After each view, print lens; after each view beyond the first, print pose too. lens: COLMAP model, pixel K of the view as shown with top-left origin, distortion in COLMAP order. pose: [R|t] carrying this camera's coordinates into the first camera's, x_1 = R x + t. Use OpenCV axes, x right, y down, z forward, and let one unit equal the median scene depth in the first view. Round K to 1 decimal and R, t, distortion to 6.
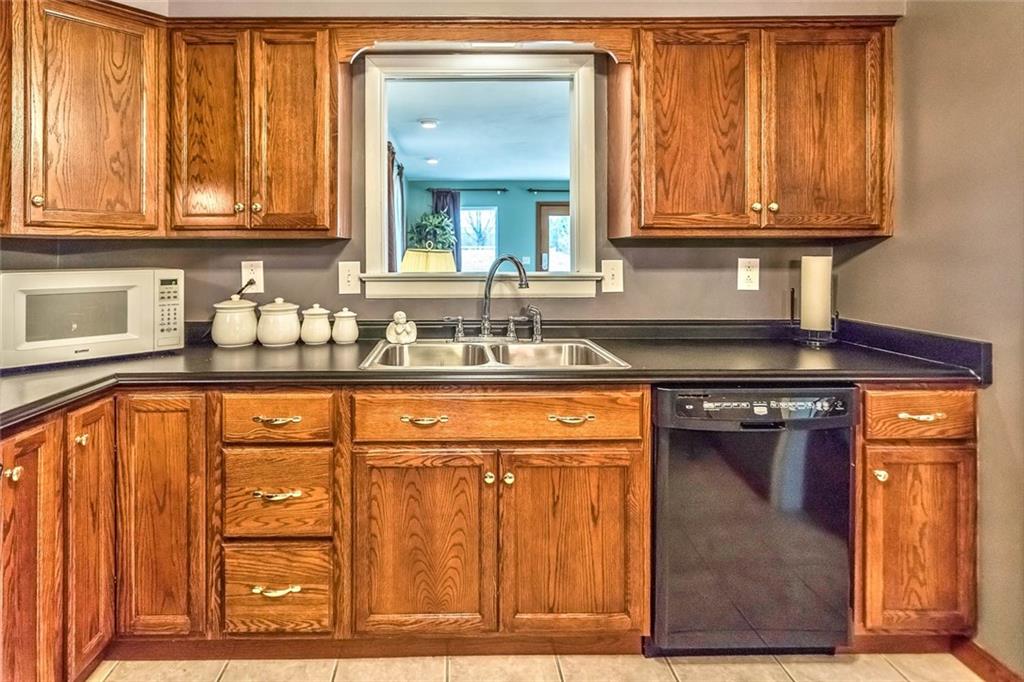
lens RADIAL K [[543.7, 0, 451.5], [0, 543.7, 249.7], [0, 0, 1]] dist [-0.003572, 0.002249]
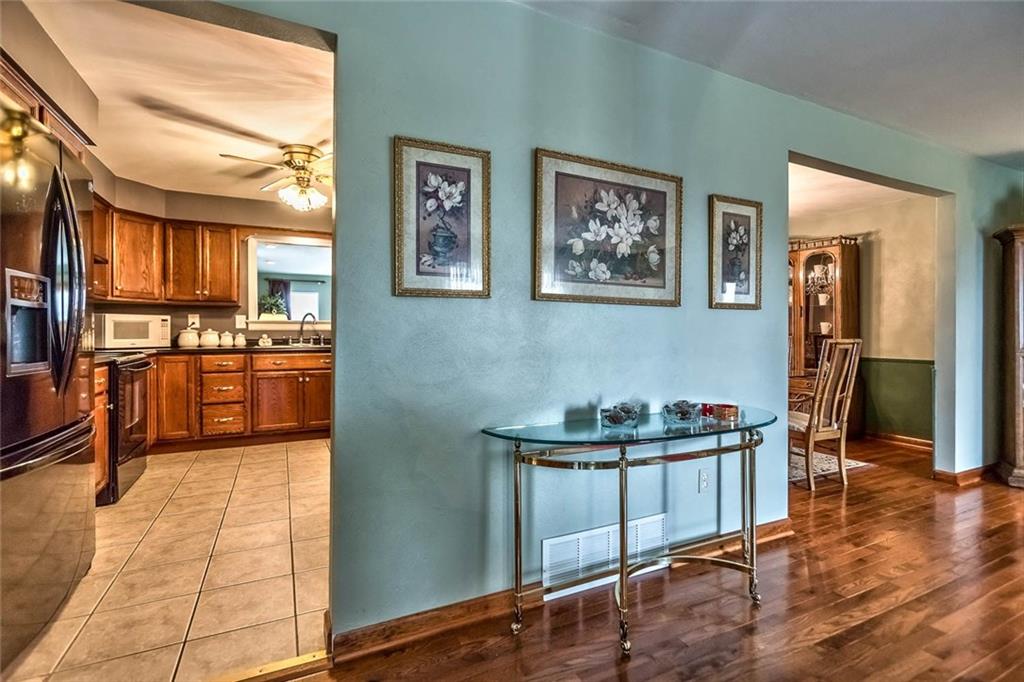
lens RADIAL K [[472.9, 0, 527.1], [0, 472.9, 336.2], [0, 0, 1]] dist [-0.005700, 0.002101]
pose [[0.887065, -0.002366, 0.461639, -0.030711], [-0.003180, 0.999932, 0.011235, 0.121676], [-0.461634, -0.011435, 0.886997, -2.087512]]
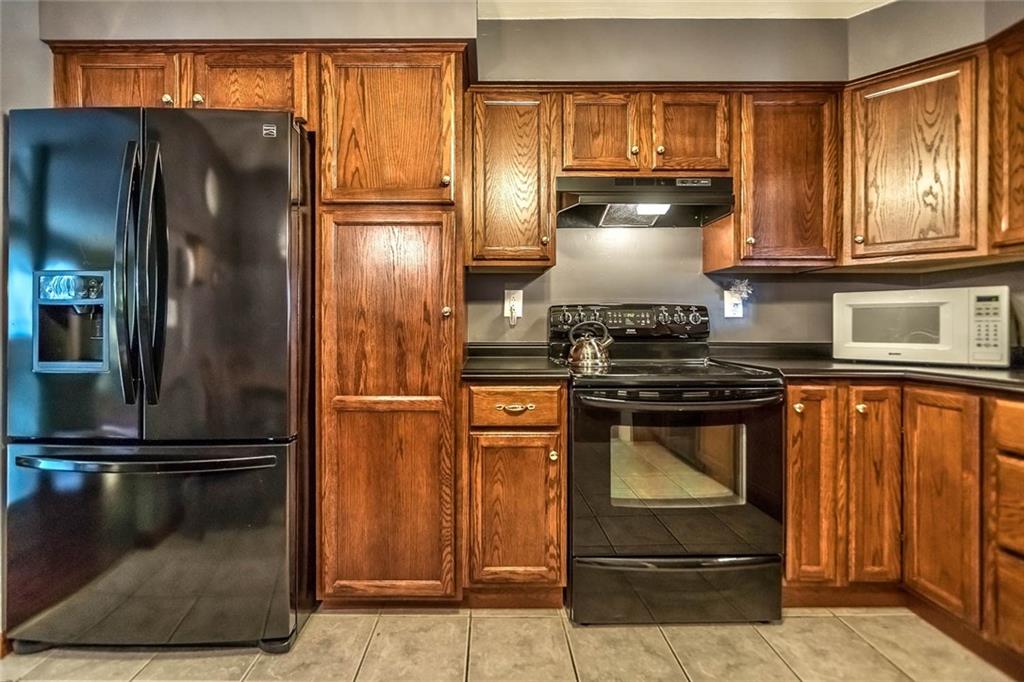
lens RADIAL K [[472.9, 0, 488.0], [0, 472.9, 326.2], [0, 0, 1]] dist [-0.005700, 0.002101]
pose [[-0.011676, 0.004436, -0.999922, 0.444862], [0.002368, 0.999987, 0.004409, 0.122872], [0.999929, -0.002316, -0.011687, 0.077685]]
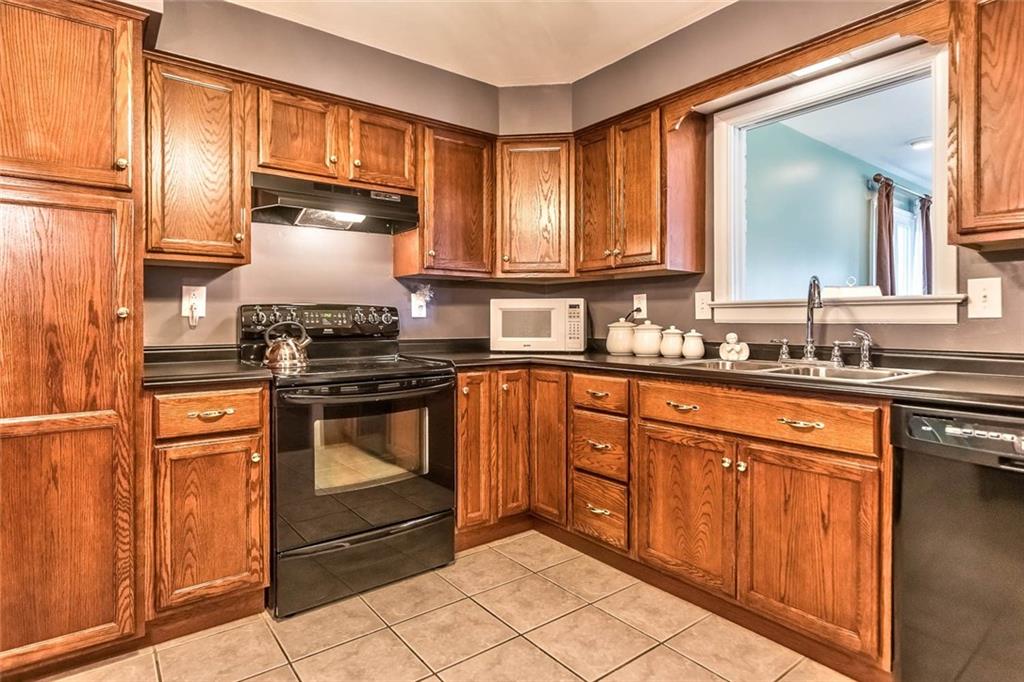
lens RADIAL K [[559.4, 0, 527.2], [0, 559.4, 321.0], [0, 0, 1]] dist [0.000202, 0.004248]
pose [[0.611750, 0.004035, -0.791041, 0.743591], [0.001454, 0.999980, 0.006225, 0.105427], [0.791050, -0.004958, 0.611732, -0.071299]]
